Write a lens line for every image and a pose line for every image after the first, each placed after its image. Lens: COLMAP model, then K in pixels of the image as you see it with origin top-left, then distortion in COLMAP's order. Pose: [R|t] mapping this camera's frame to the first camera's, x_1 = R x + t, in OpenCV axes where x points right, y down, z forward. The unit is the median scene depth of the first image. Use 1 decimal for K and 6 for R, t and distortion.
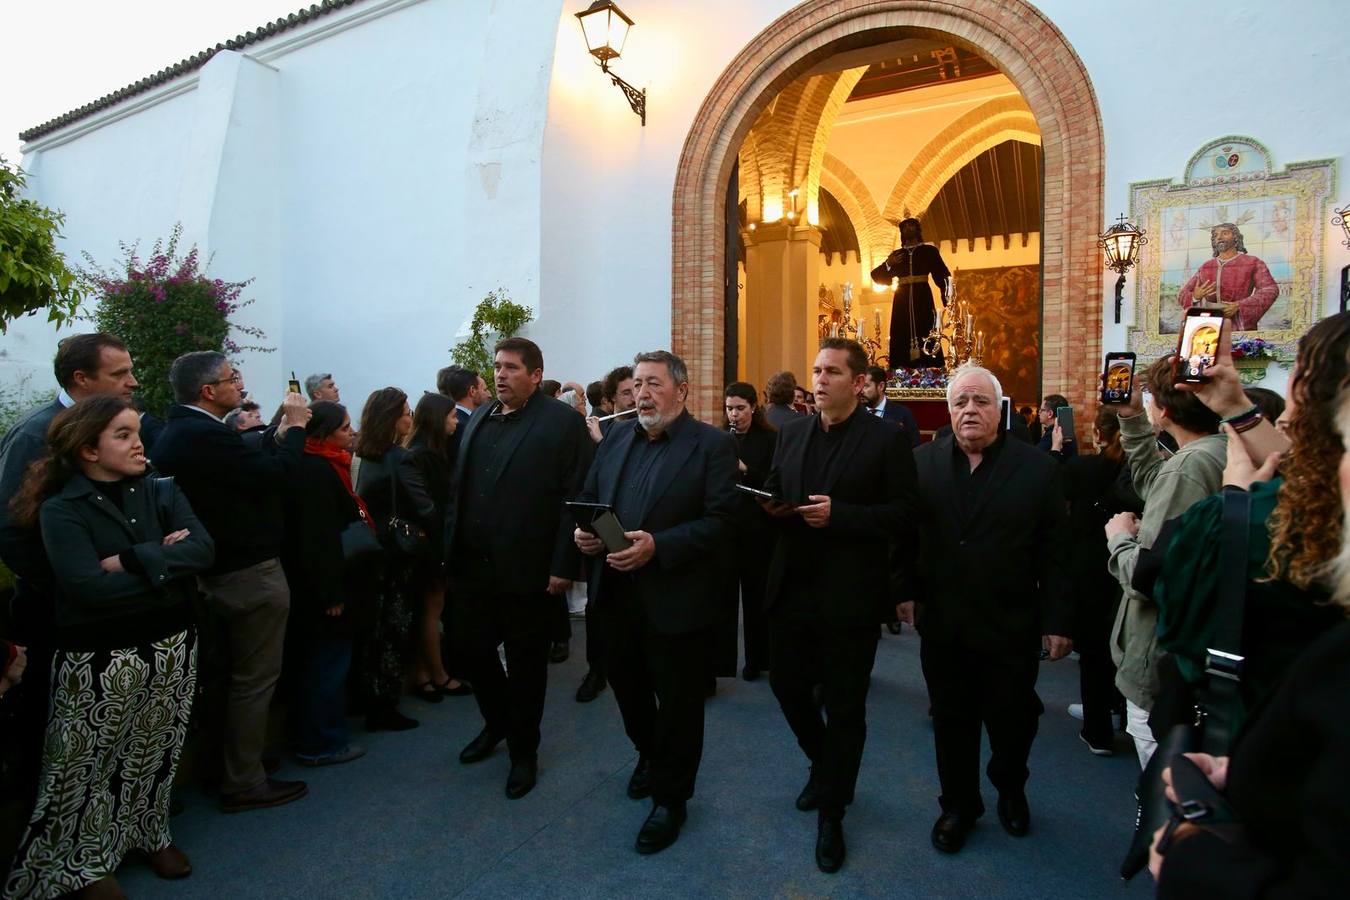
lens RADIAL K [[756.2, 0, 672.2], [0, 756.2, 446.3], [0, 0, 1]] dist [-0.078269, 0.055476]
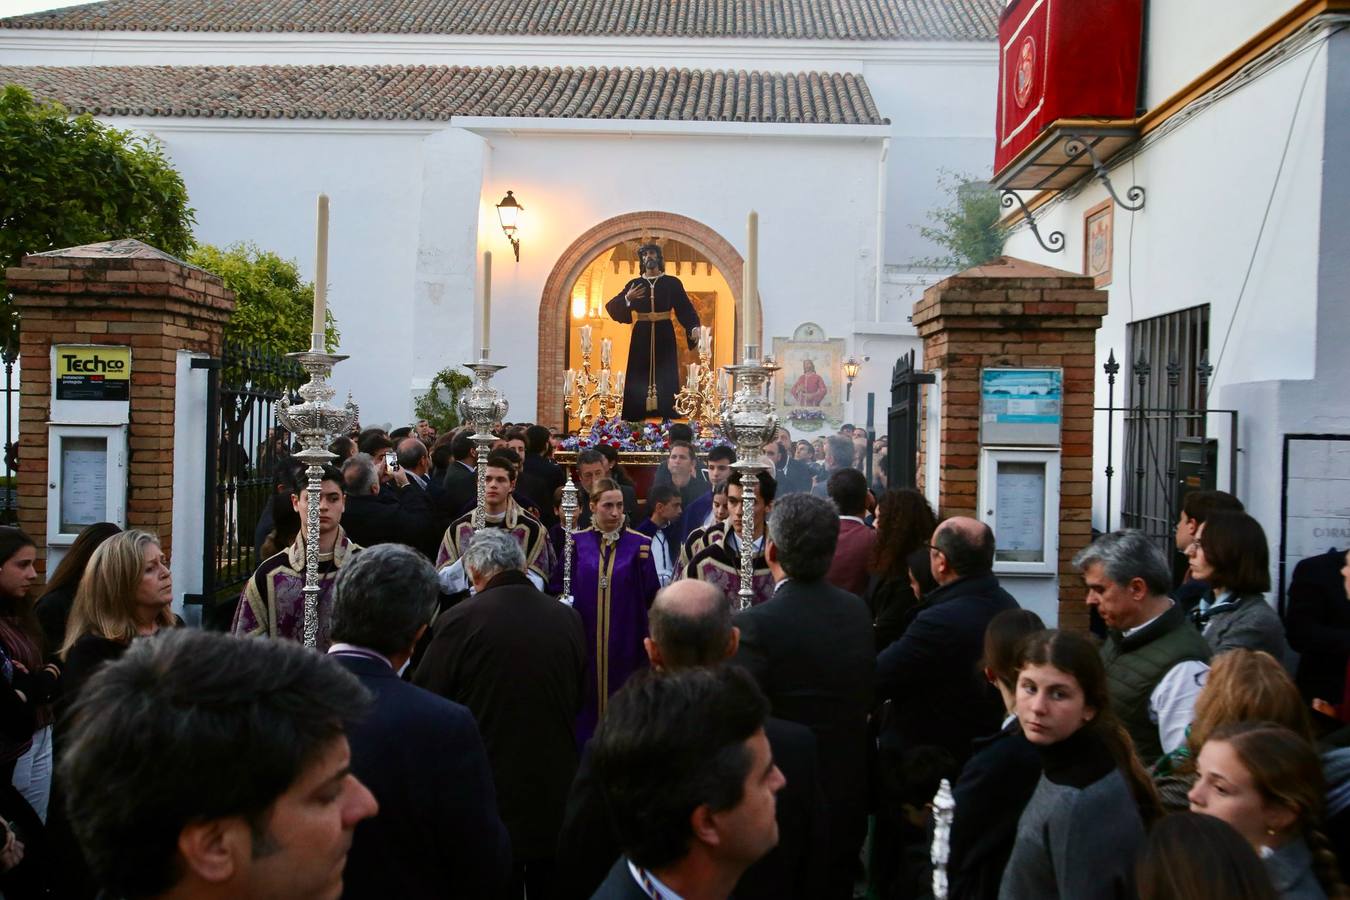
lens RADIAL K [[1169.0, 0, 675.0], [0, 1169.0, 450.0], [0, 0, 1]] dist [-0.039415, 0.118173]
pose [[0.894982, 0.002158, 0.446098, -0.913571], [0.000334, 0.999985, -0.005508, 0.000028], [-0.446103, 0.005078, 0.894967, -1.521030]]
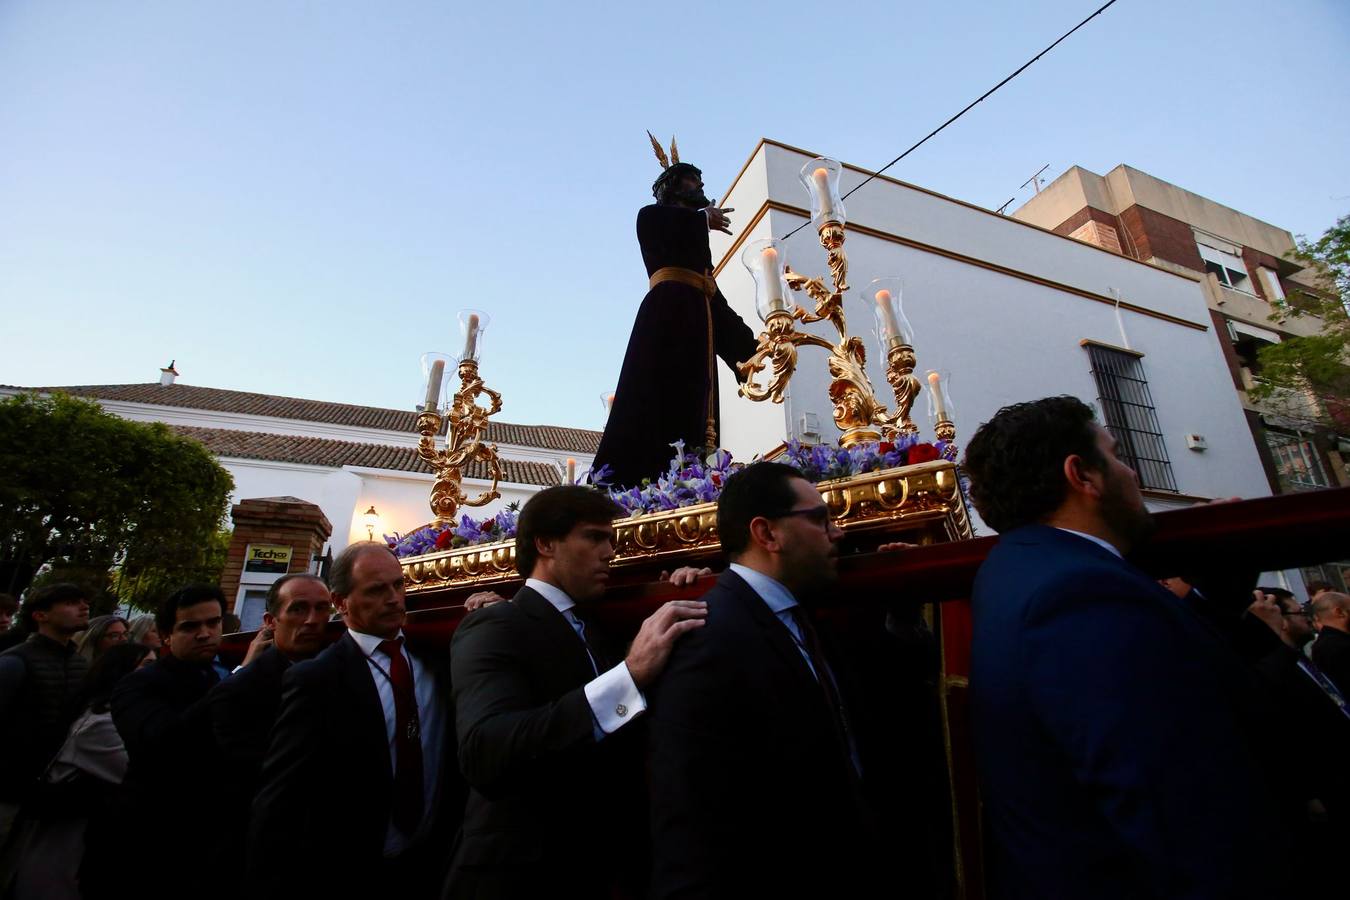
lens RADIAL K [[612.9, 0, 672.6], [0, 612.9, 443.5], [0, 0, 1]] dist [-0.064044, 0.026761]
pose [[0.657942, 0.241302, 0.713363, -1.116400], [0.032511, 0.937289, -0.347033, 0.075635], [-0.752367, 0.251519, 0.608837, -1.564812]]
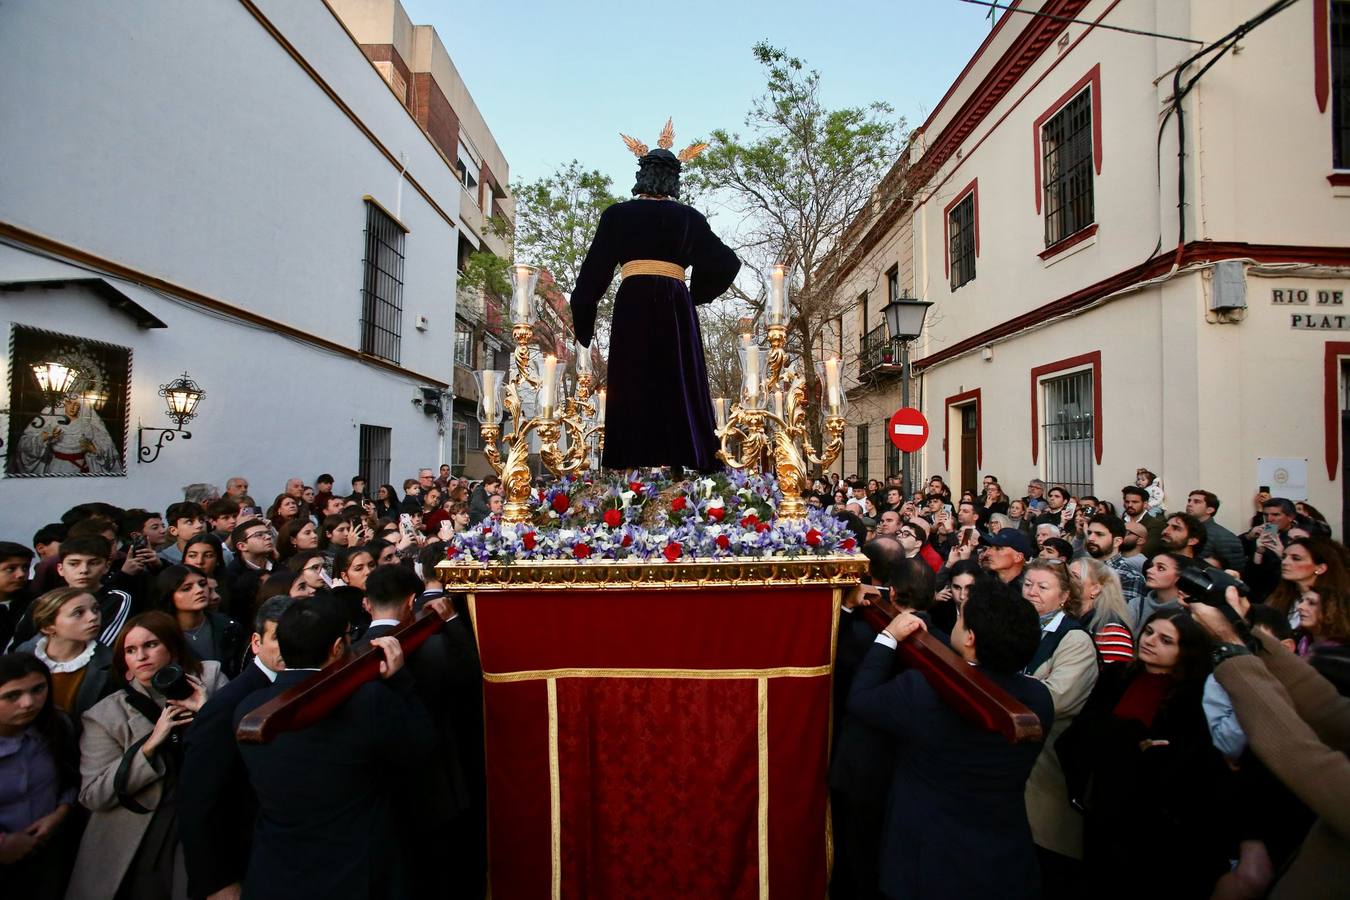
lens RADIAL K [[612.9, 0, 672.6], [0, 612.9, 443.5], [0, 0, 1]] dist [-0.064044, 0.026761]
pose [[-0.477867, 0.014315, 0.878315, -1.051356], [0.009234, 0.999894, -0.011273, -0.014815], [-0.878384, 0.002724, -0.477949, -1.470088]]
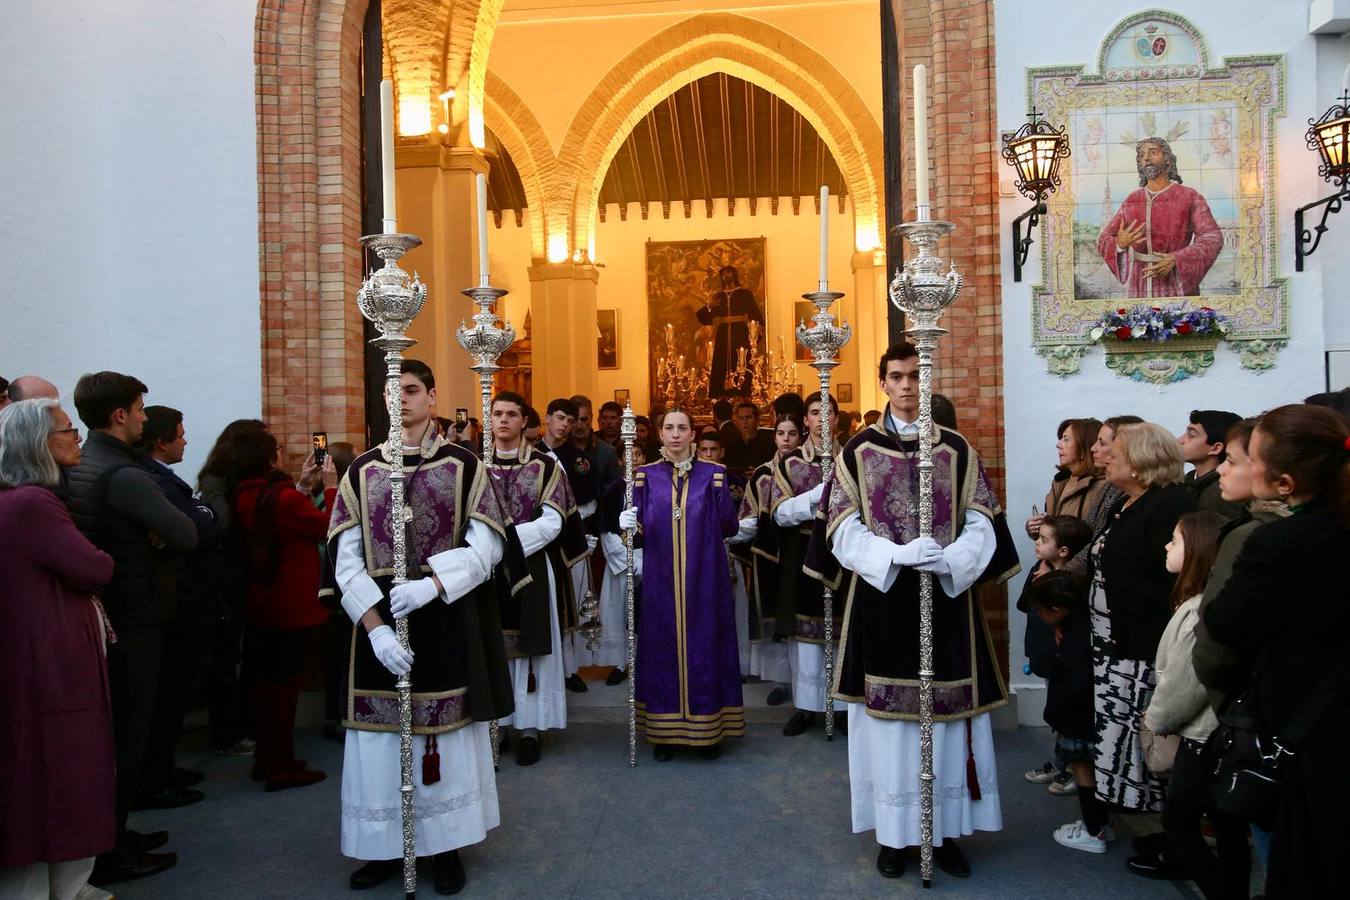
lens RADIAL K [[979.3, 0, 677.5], [0, 979.3, 444.9], [0, 0, 1]] dist [-0.055374, 0.093930]
pose [[0.911232, -0.027679, 0.410963, -0.017536], [0.041765, 0.998806, -0.025334, -0.011503], [-0.409772, 0.040249, 0.911300, 0.273224]]
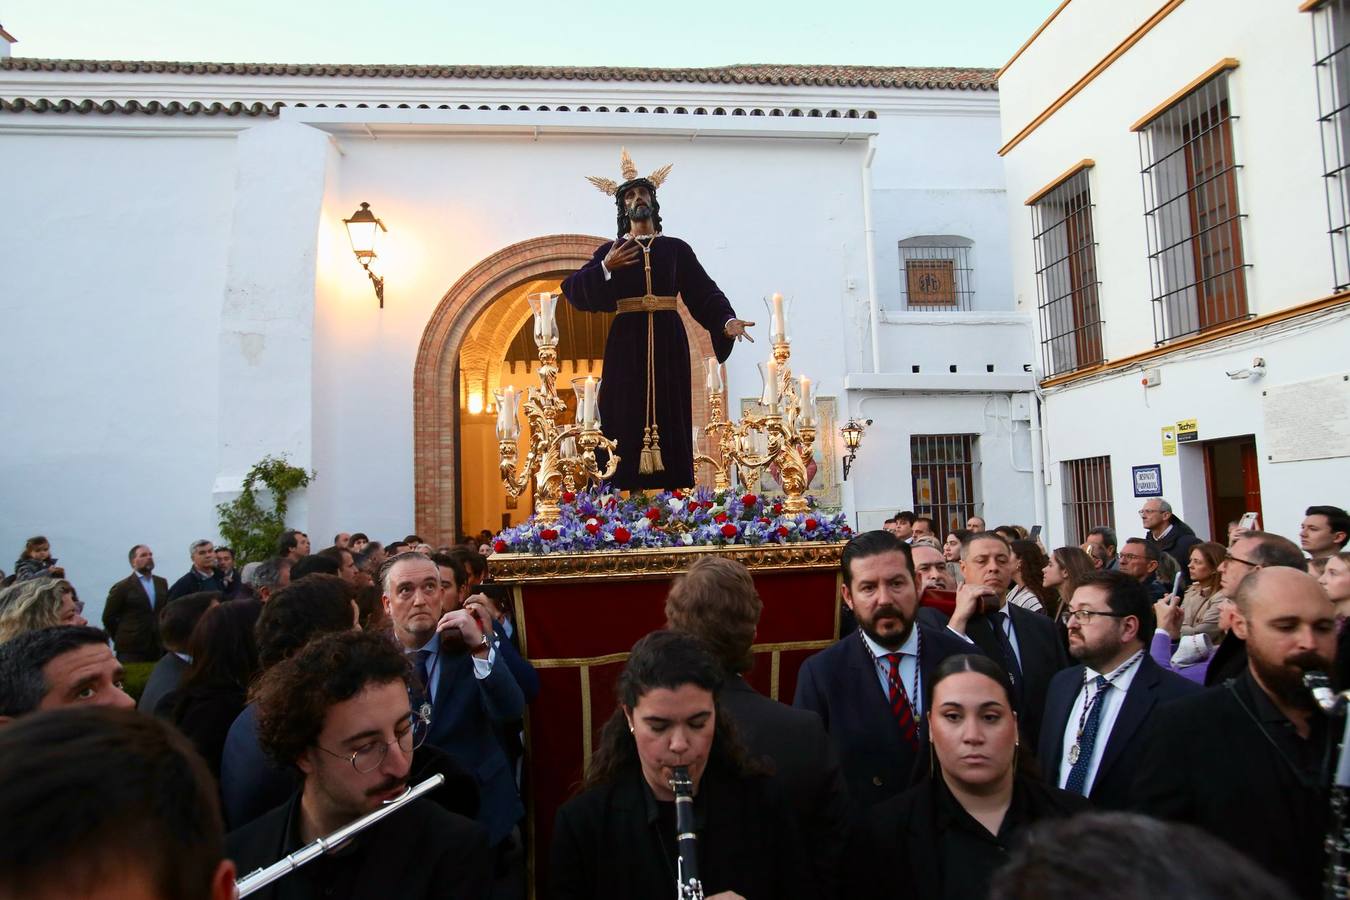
lens RADIAL K [[868.6, 0, 674.1], [0, 868.6, 445.7], [0, 0, 1]] dist [-0.065121, 0.068148]
pose [[0.826529, 0.010146, 0.562803, -0.437039], [0.057918, 0.992998, -0.102960, -0.050272], [-0.559907, 0.117696, 0.820154, -0.358853]]
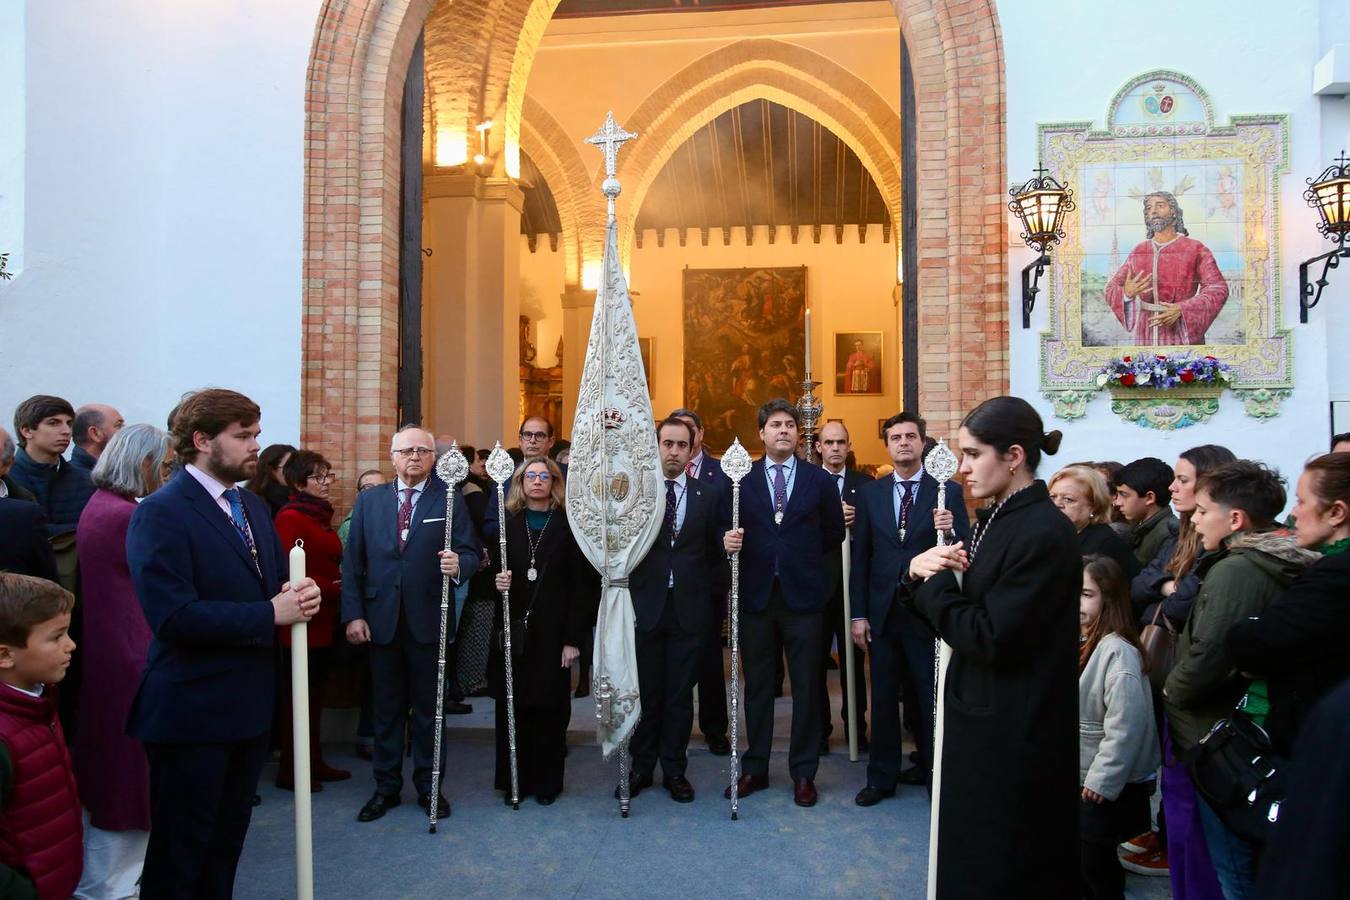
lens RADIAL K [[1039.0, 0, 678.5], [0, 1039.0, 444.6], [0, 0, 1]] dist [-0.054680, 0.117491]
pose [[0.926201, 0.005294, 0.376993, -0.031284], [0.018365, 0.998081, -0.059135, -0.009312], [-0.376583, 0.061694, 0.924326, 0.202951]]
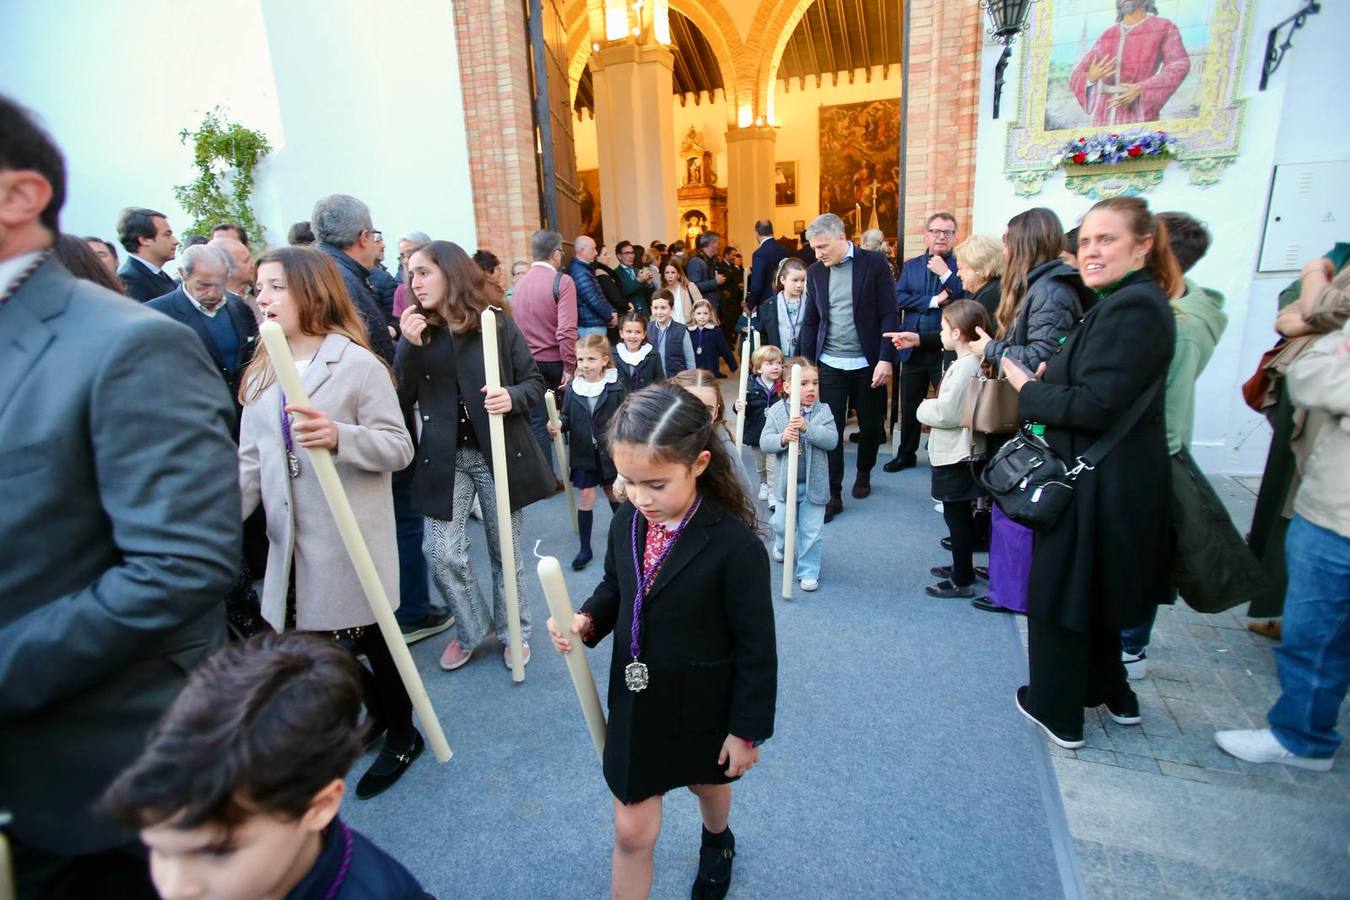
lens RADIAL K [[656.8, 0, 675.2], [0, 656.8, 444.7], [0, 0, 1]] dist [-0.068668, 0.031427]
pose [[0.988675, -0.085682, 0.123205, 0.109778], [0.055618, 0.971727, 0.229461, -0.000602], [-0.139382, -0.220010, 0.965489, 0.232136]]
